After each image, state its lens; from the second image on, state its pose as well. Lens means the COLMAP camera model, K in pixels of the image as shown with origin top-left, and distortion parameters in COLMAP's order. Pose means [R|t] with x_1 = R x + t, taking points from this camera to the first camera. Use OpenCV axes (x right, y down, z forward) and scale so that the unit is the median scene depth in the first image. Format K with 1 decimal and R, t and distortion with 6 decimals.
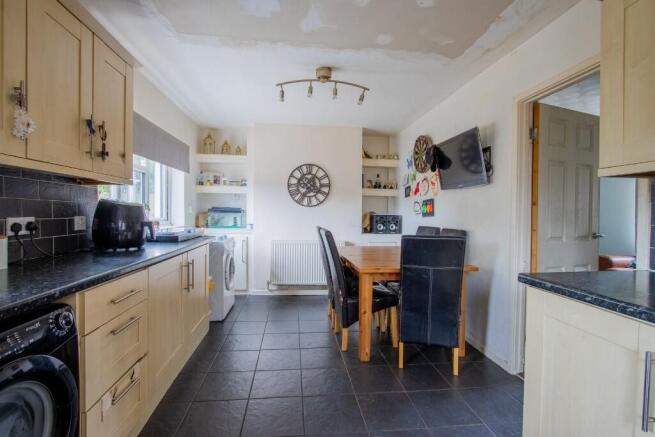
lens RADIAL K [[301.8, 0, 326.9], [0, 301.8, 215.9], [0, 0, 1]] dist [-0.000416, 0.000015]
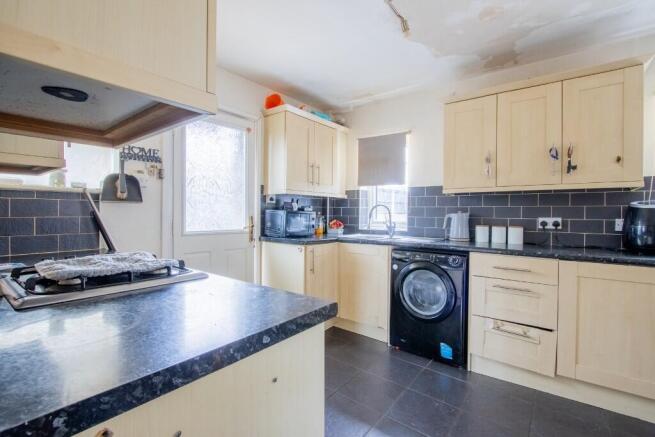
lens RADIAL K [[301.8, 0, 328.3], [0, 301.8, 215.4], [0, 0, 1]] dist [-0.000416, 0.000015]
pose [[-0.701883, -0.000465, -0.712293, 0.929278], [-0.016332, 0.999747, 0.015440, -0.013210], [0.712105, 0.022470, -0.701713, 1.250132]]
